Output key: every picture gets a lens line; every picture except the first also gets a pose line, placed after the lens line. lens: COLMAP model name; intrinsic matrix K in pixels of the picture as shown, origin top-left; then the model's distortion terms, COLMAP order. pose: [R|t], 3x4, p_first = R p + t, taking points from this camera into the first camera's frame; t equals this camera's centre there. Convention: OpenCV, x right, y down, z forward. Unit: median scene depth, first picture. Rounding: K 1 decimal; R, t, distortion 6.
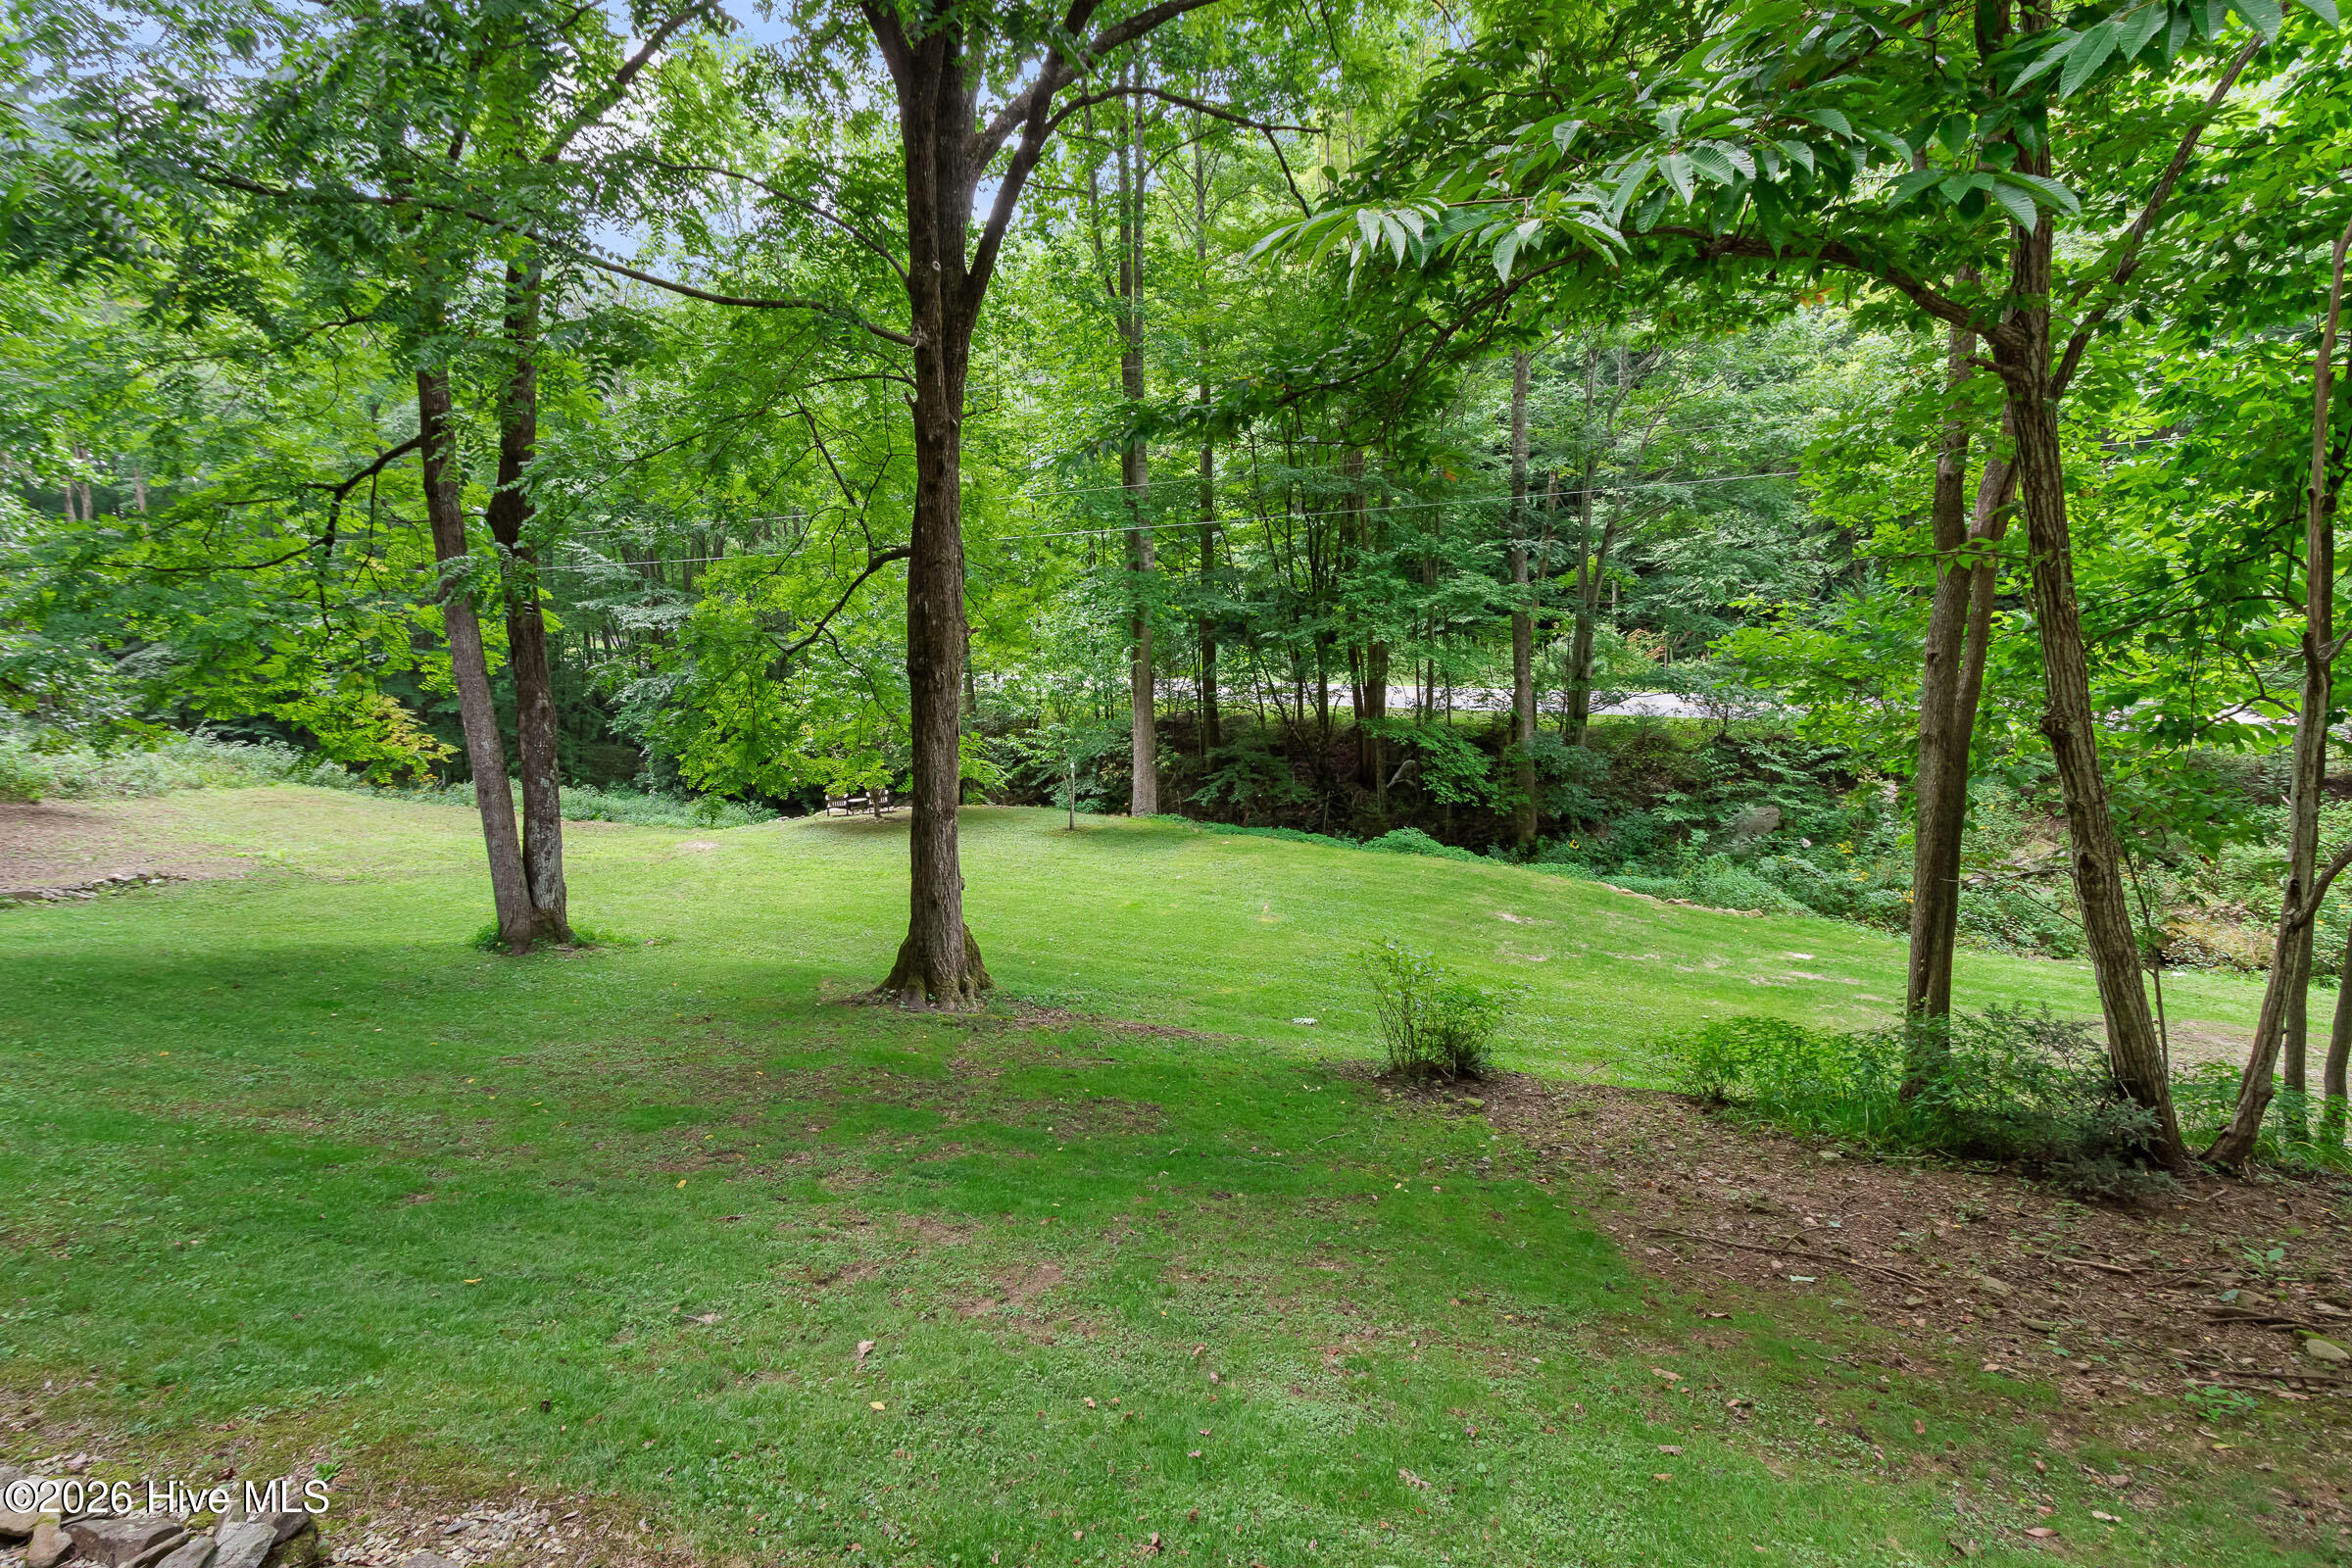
lens RADIAL K [[1102.0, 0, 1195.7], [0, 1102.0, 782.5], [0, 0, 1]] dist [0.004870, 0.000066]
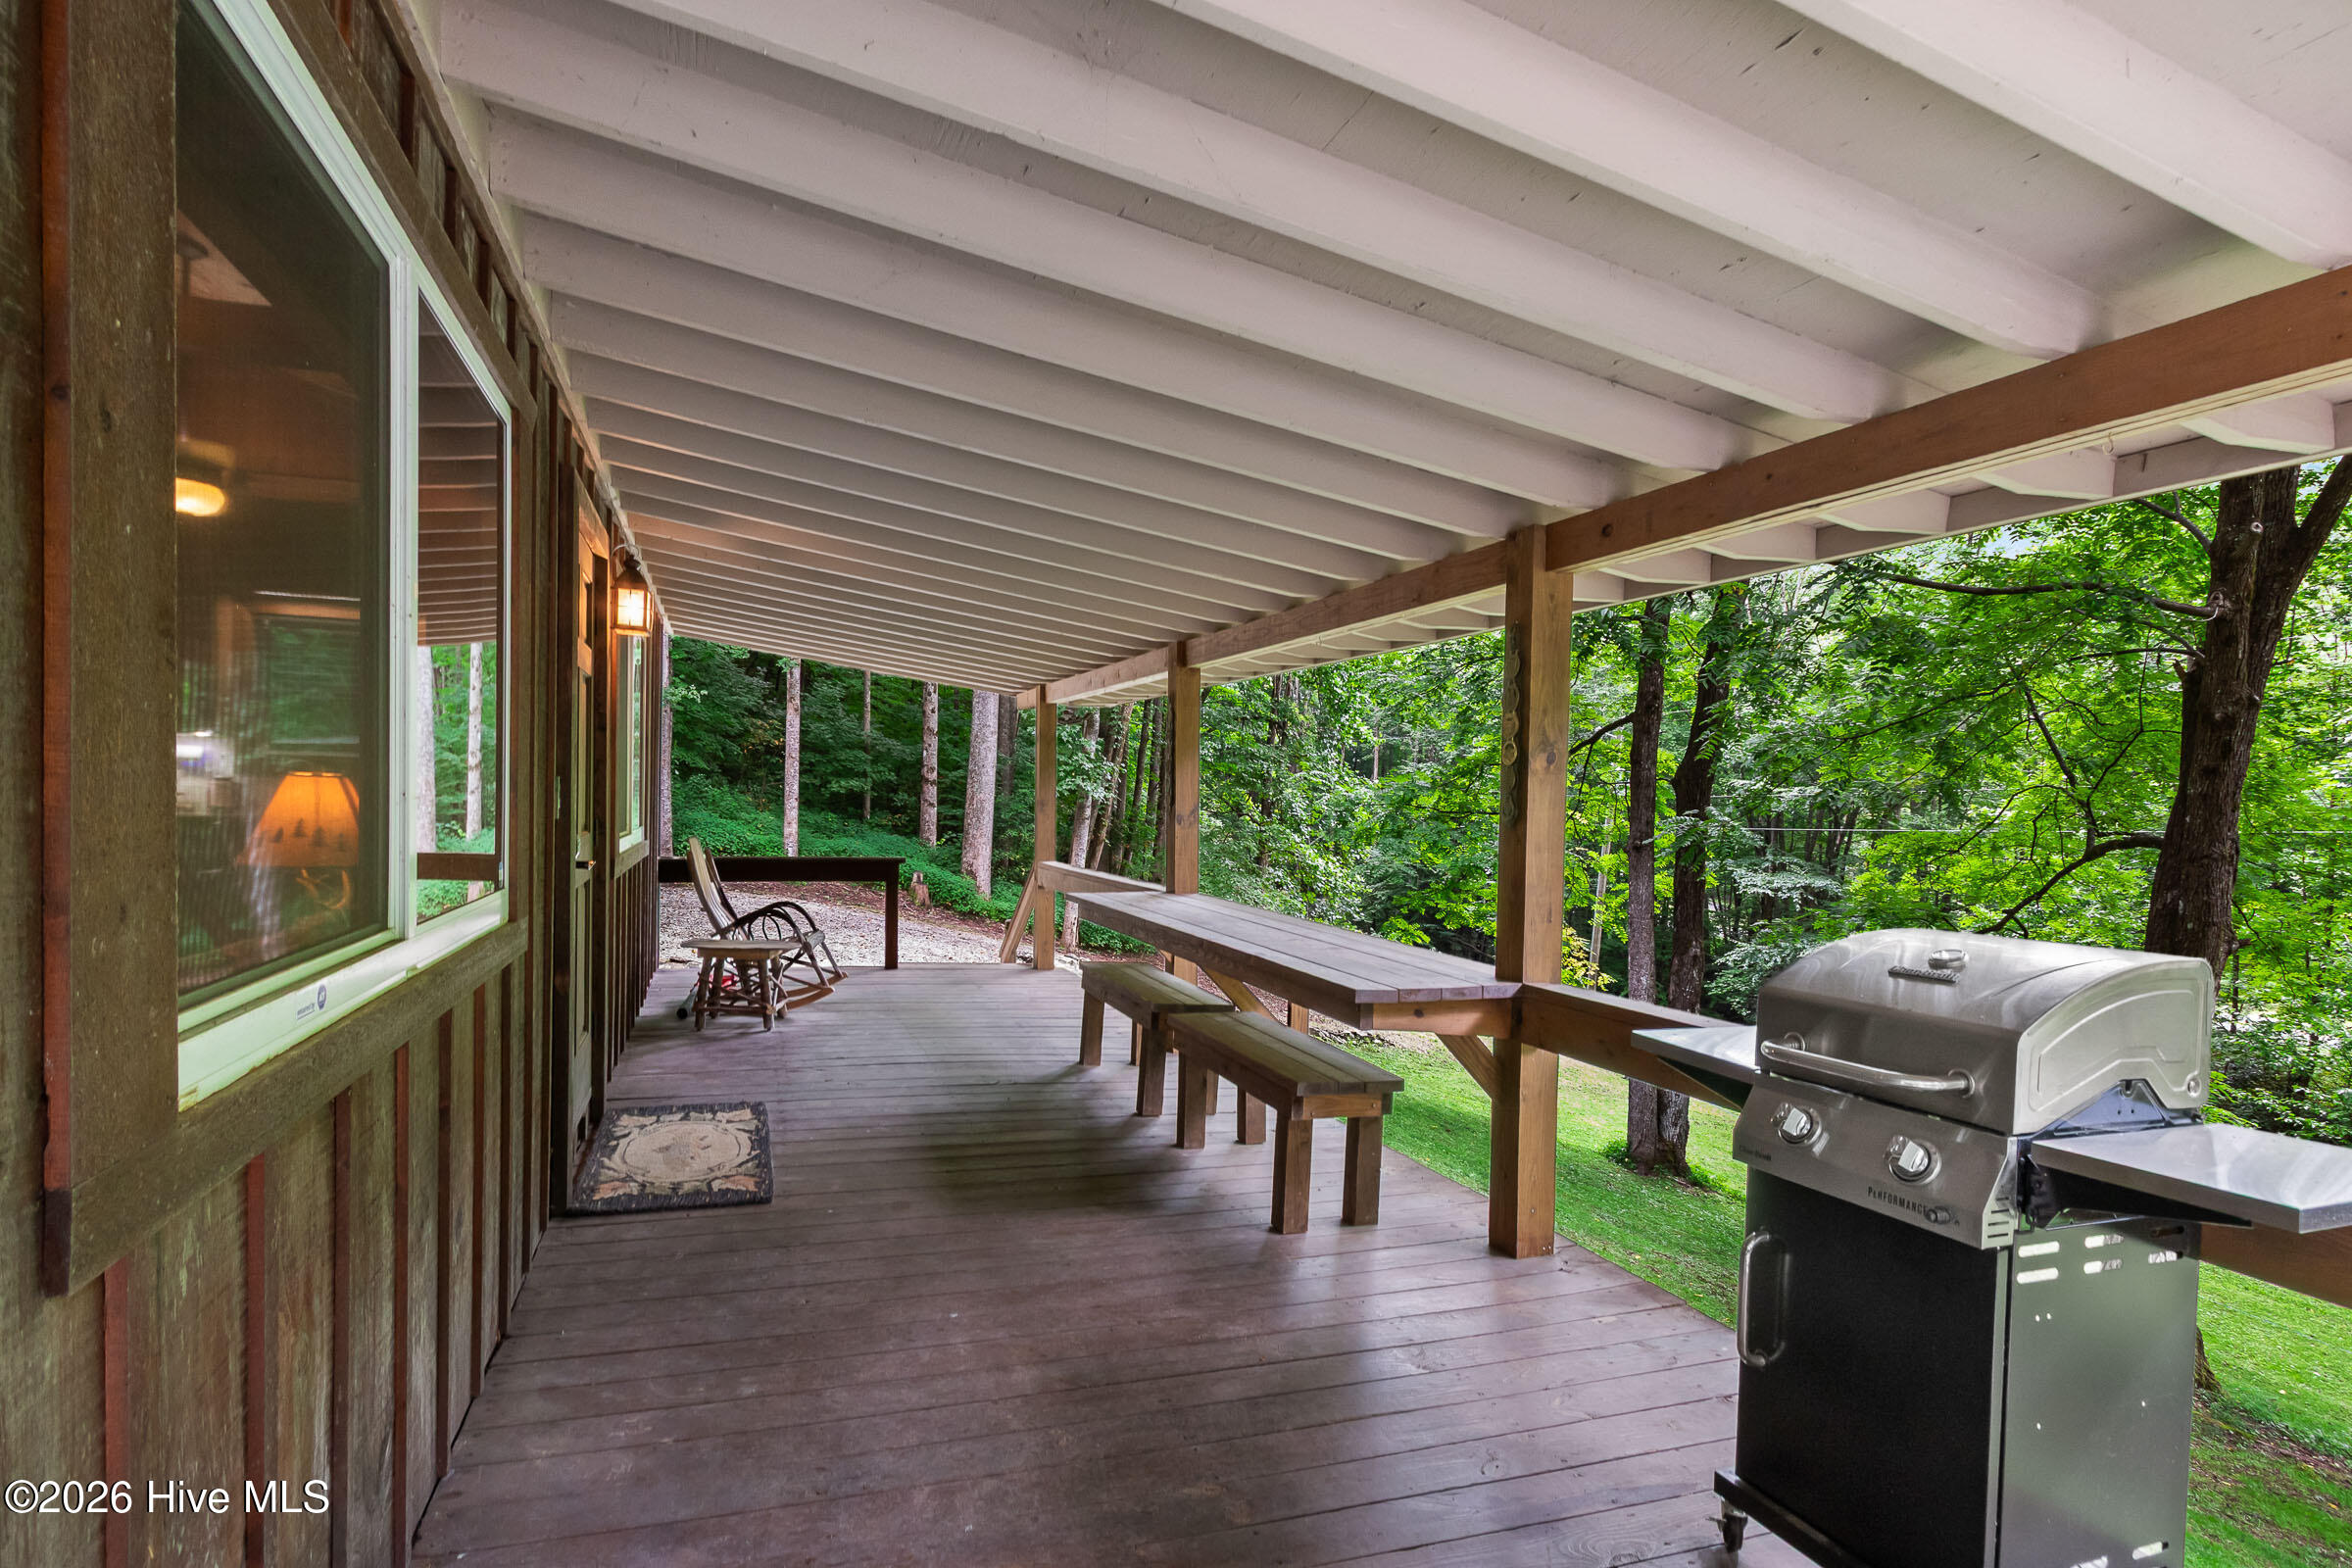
lens RADIAL K [[1215.6, 0, 1156.1], [0, 1215.6, 835.3], [0, 0, 1]] dist [0.005144, 0.000079]
pose [[0.623578, 0.073216, -0.778325, -0.005549], [-0.217804, 0.972455, -0.083022, 0.028777], [0.750807, 0.221293, 0.622349, -0.147317]]
